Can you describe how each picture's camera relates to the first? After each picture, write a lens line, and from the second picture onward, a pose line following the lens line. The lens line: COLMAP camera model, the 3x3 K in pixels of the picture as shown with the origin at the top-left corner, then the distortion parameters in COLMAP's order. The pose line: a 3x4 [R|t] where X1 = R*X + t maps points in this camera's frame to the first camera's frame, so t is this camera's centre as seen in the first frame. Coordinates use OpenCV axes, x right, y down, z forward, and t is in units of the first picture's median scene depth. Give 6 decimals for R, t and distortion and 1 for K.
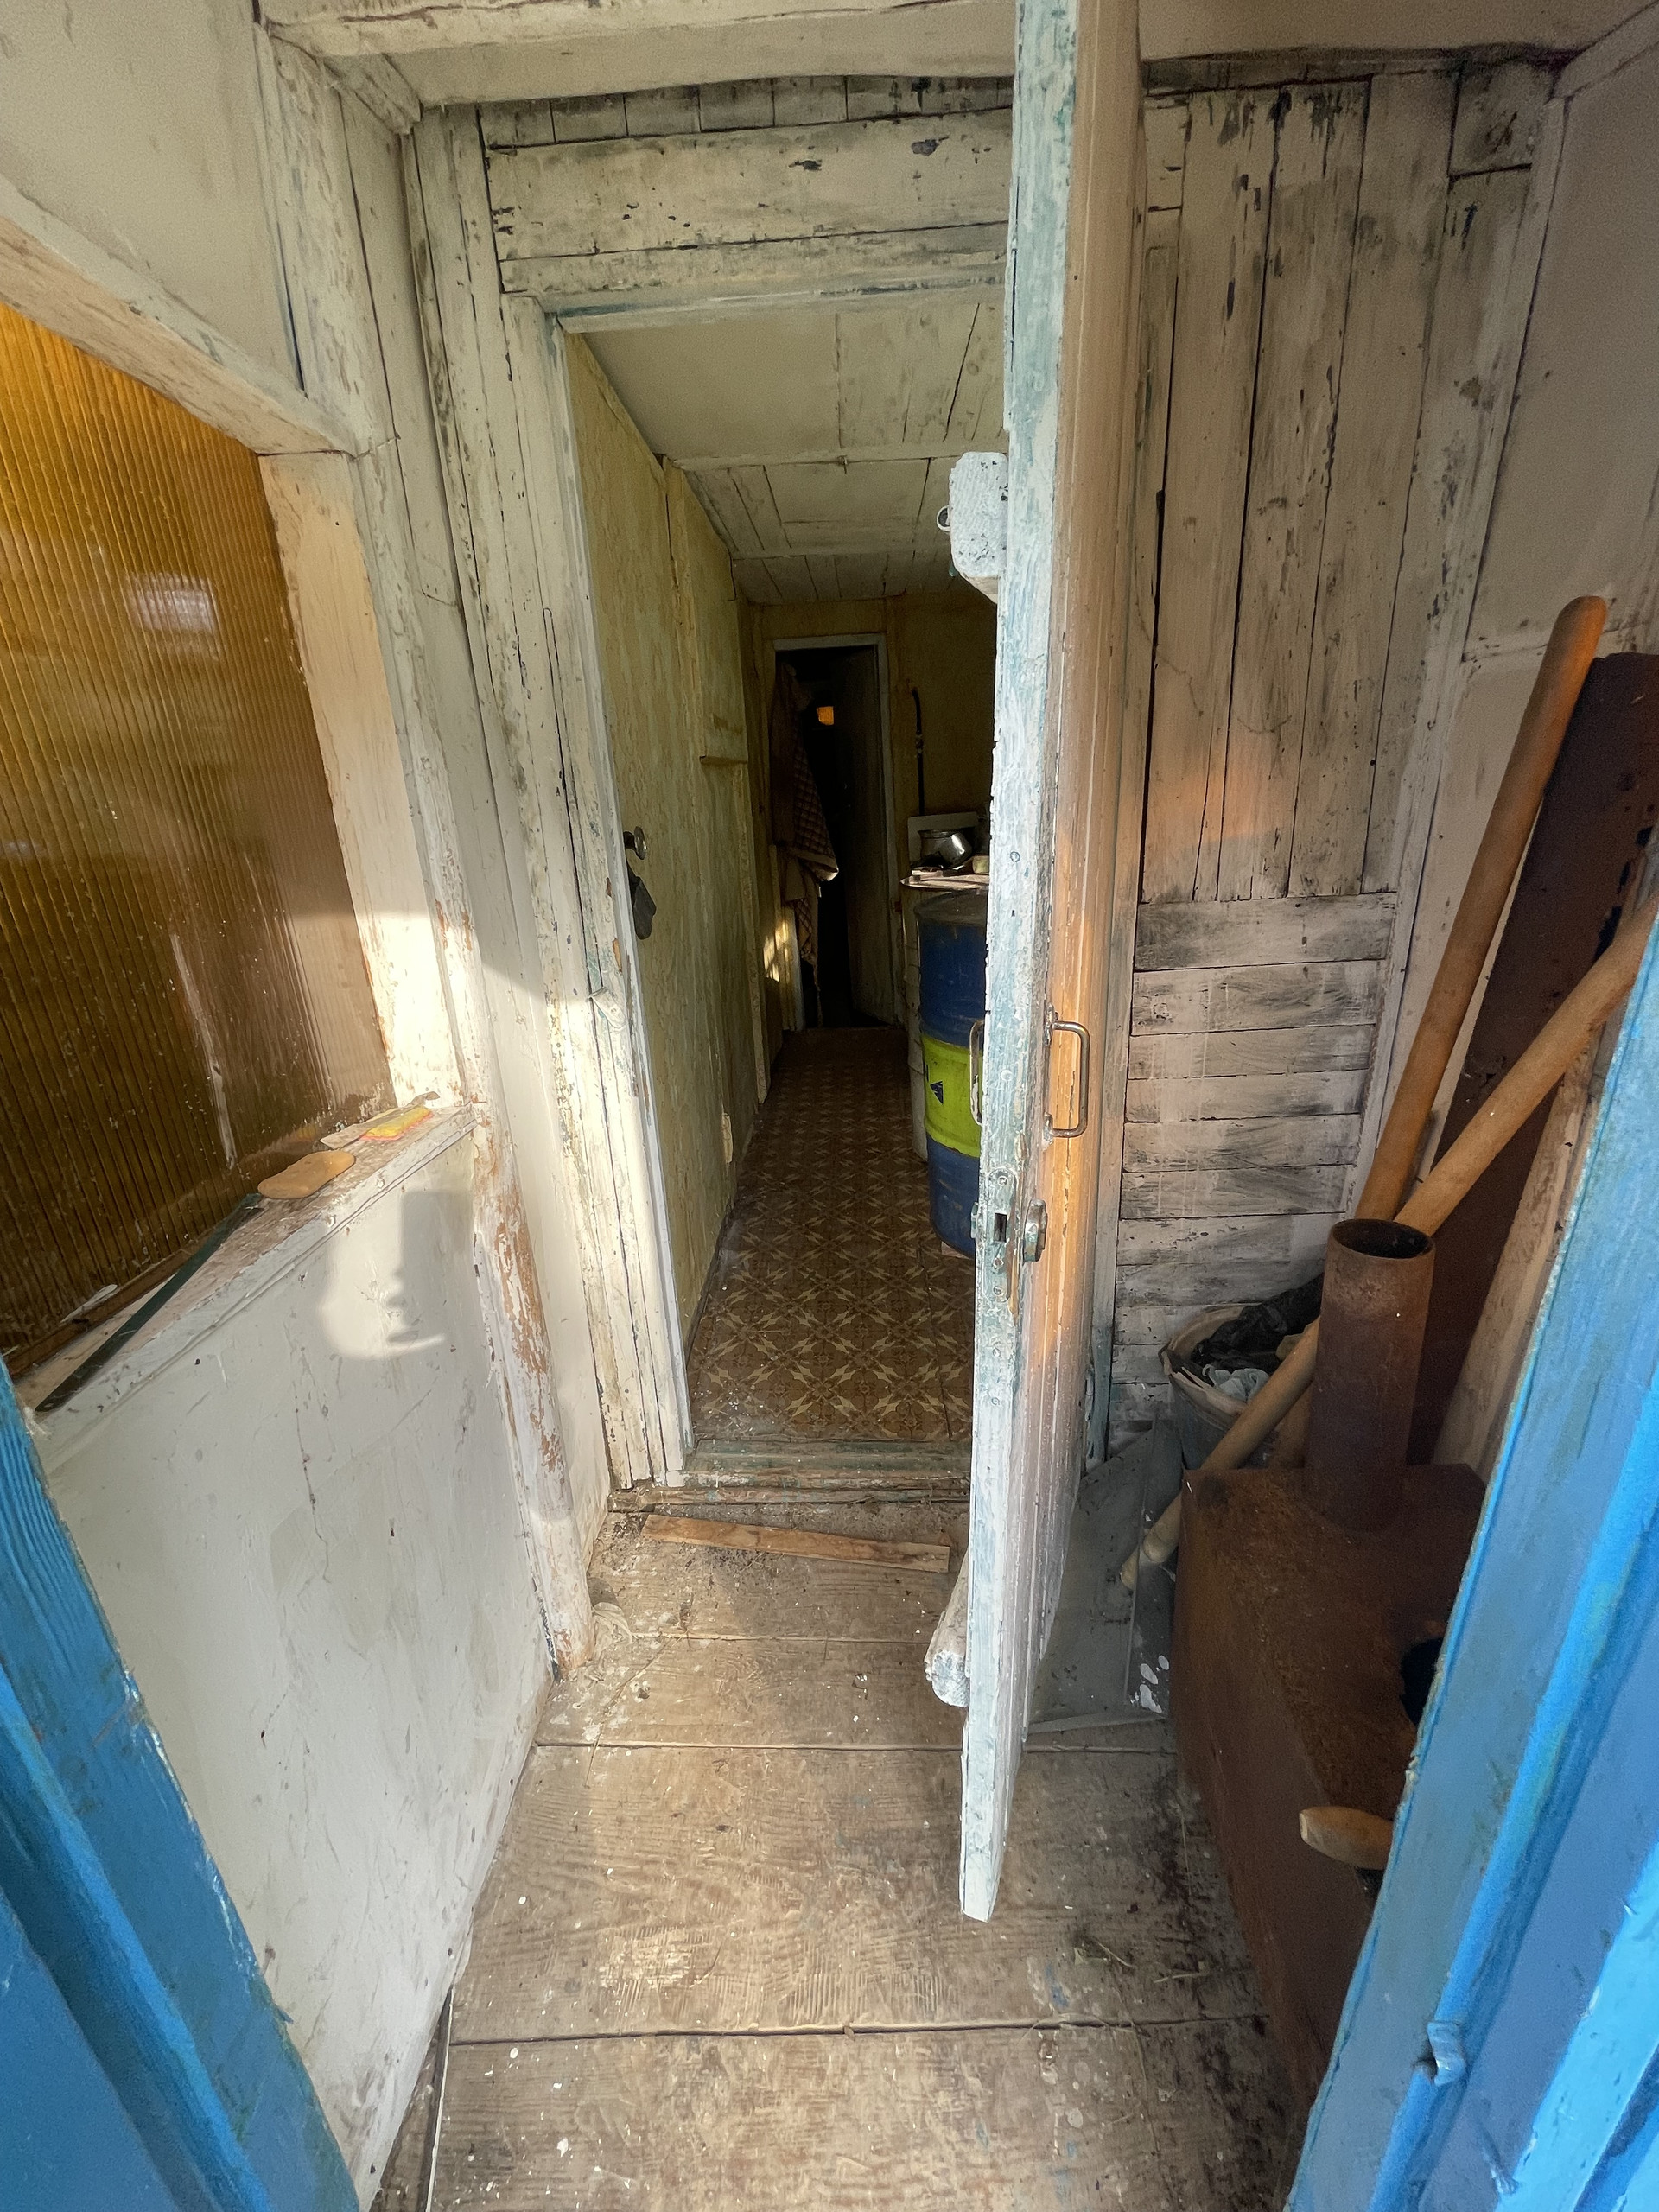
lens RADIAL K [[899.5, 0, 829.0], [0, 899.5, 1101.8], [0, 0, 1]] dist [0.002560, 0.000794]
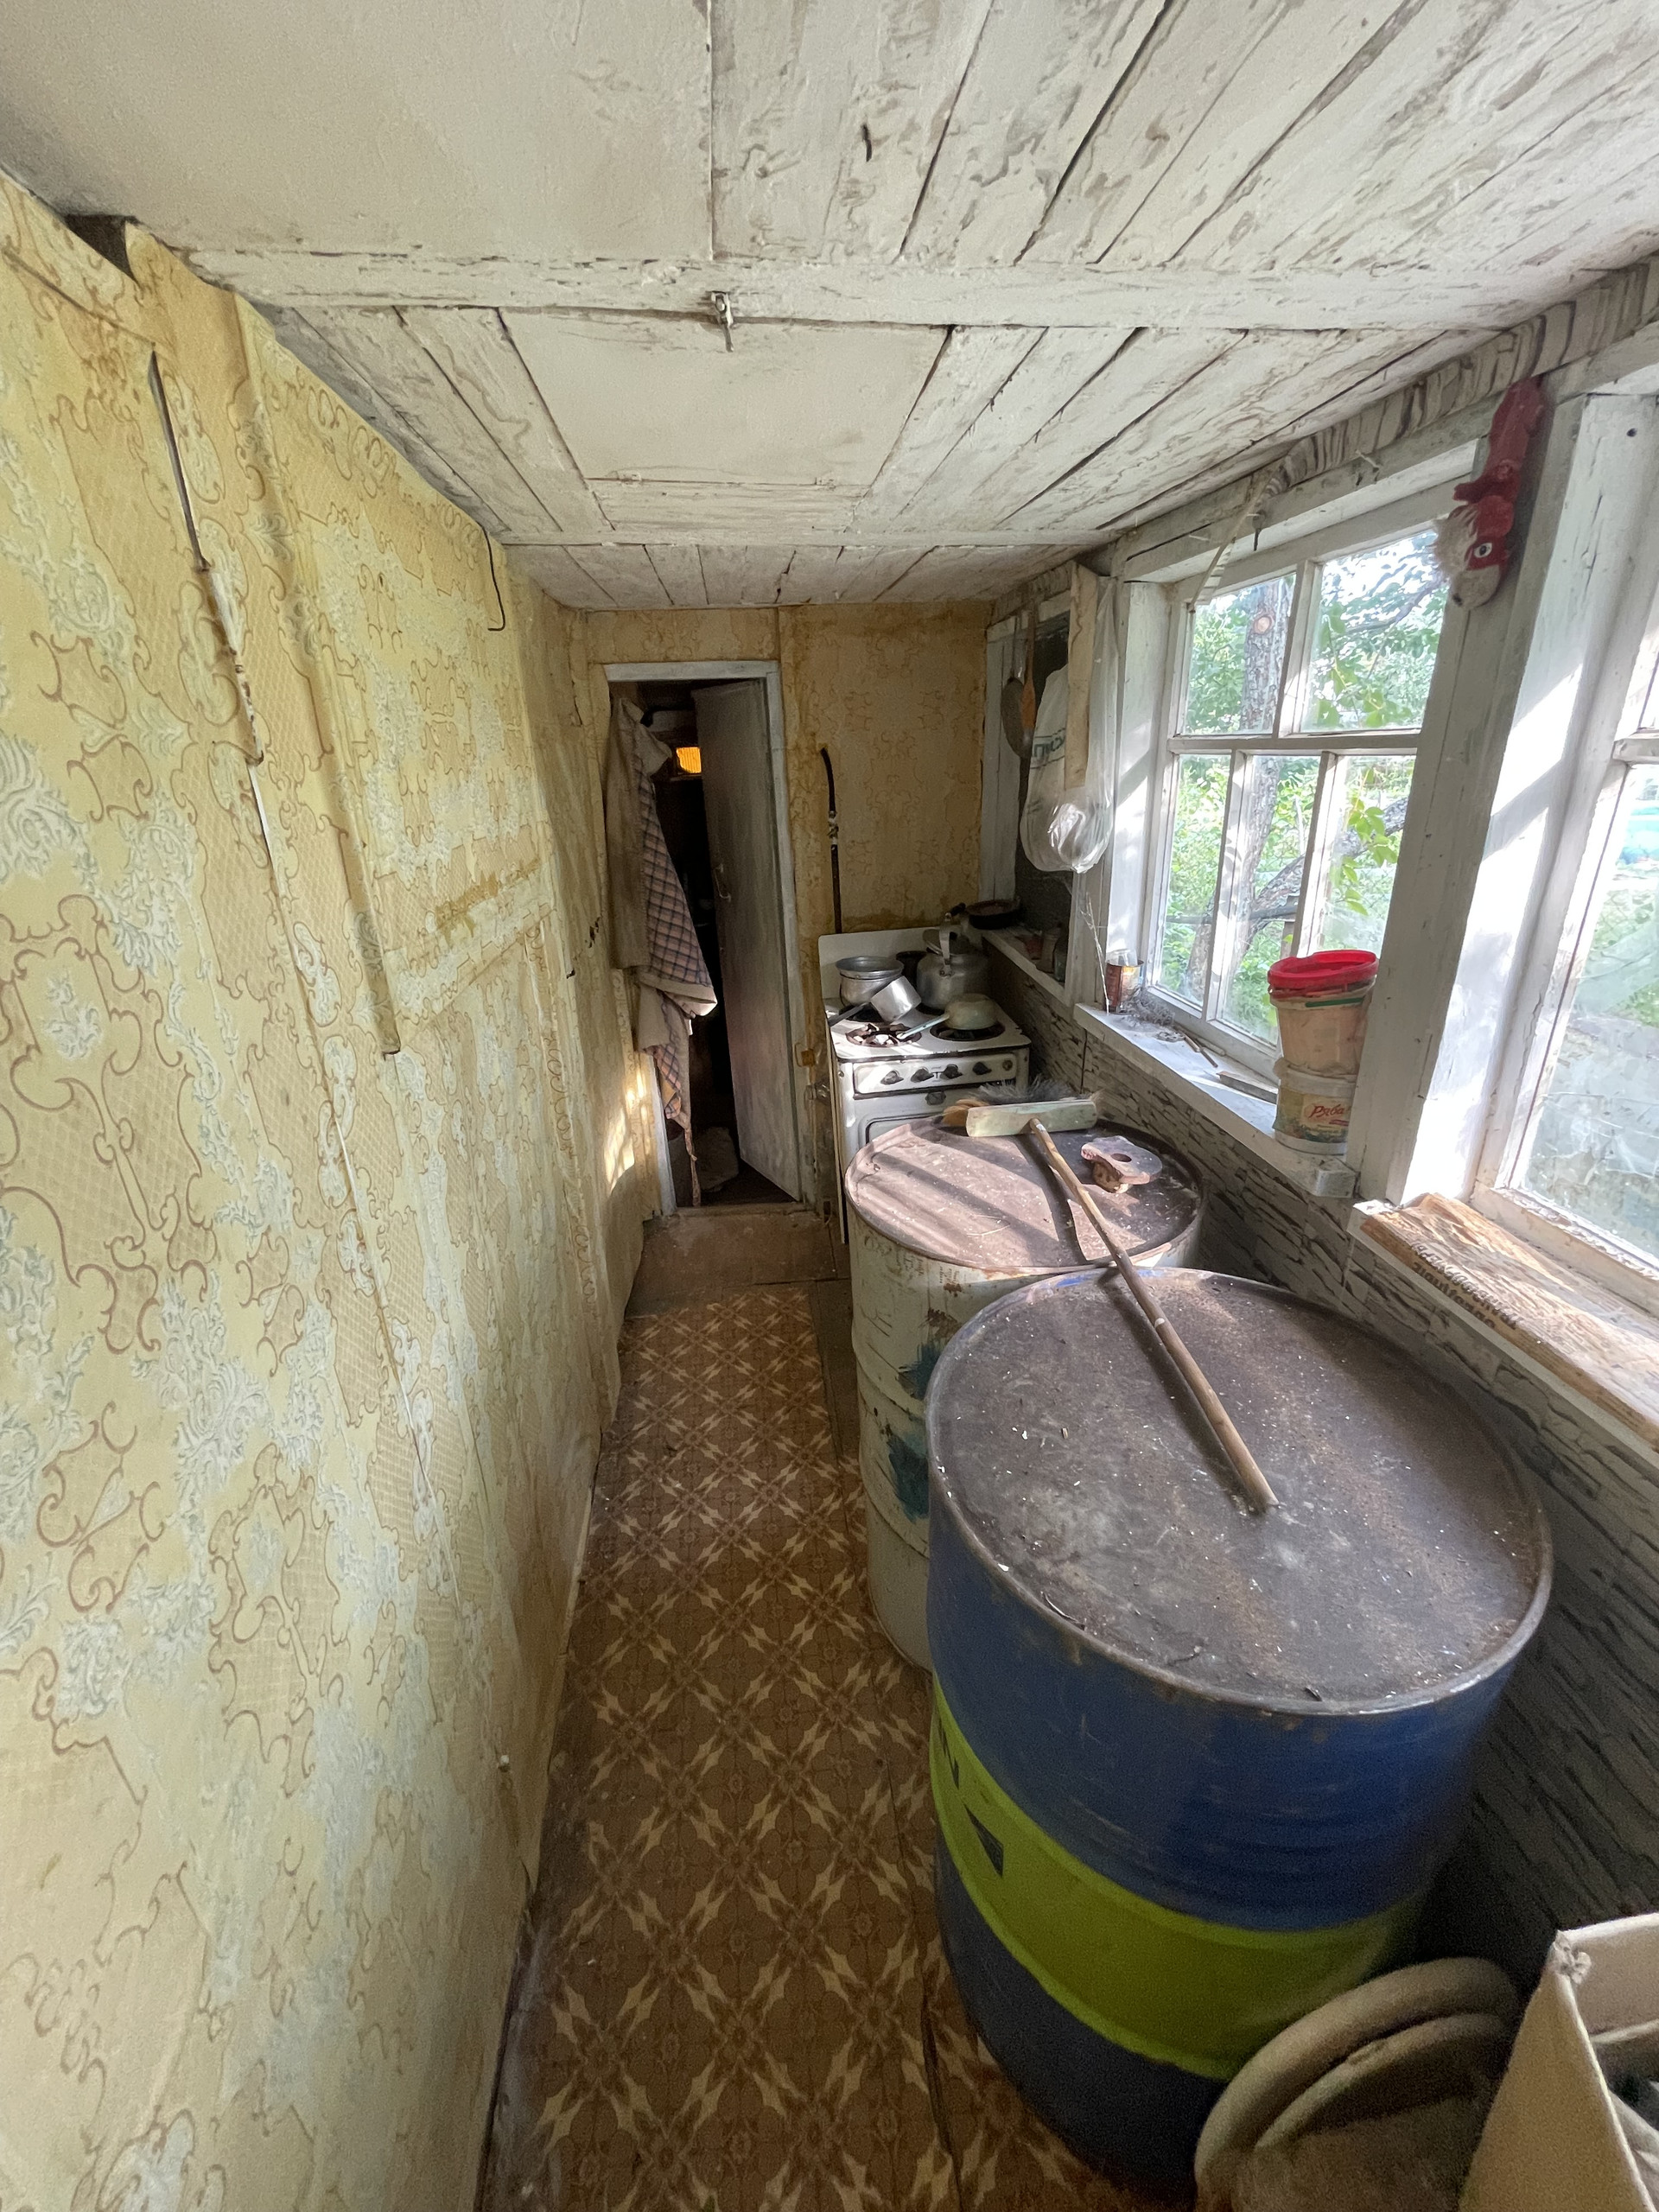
lens RADIAL K [[899.5, 0, 829.2], [0, 899.5, 1110.0], [0, 0, 1]] dist [0.002560, 0.000794]
pose [[0.990132, -0.030945, 0.136678, -0.000615], [0.026720, 0.999110, 0.032642, -0.208591], [-0.137567, -0.028668, 0.990078, 0.325782]]
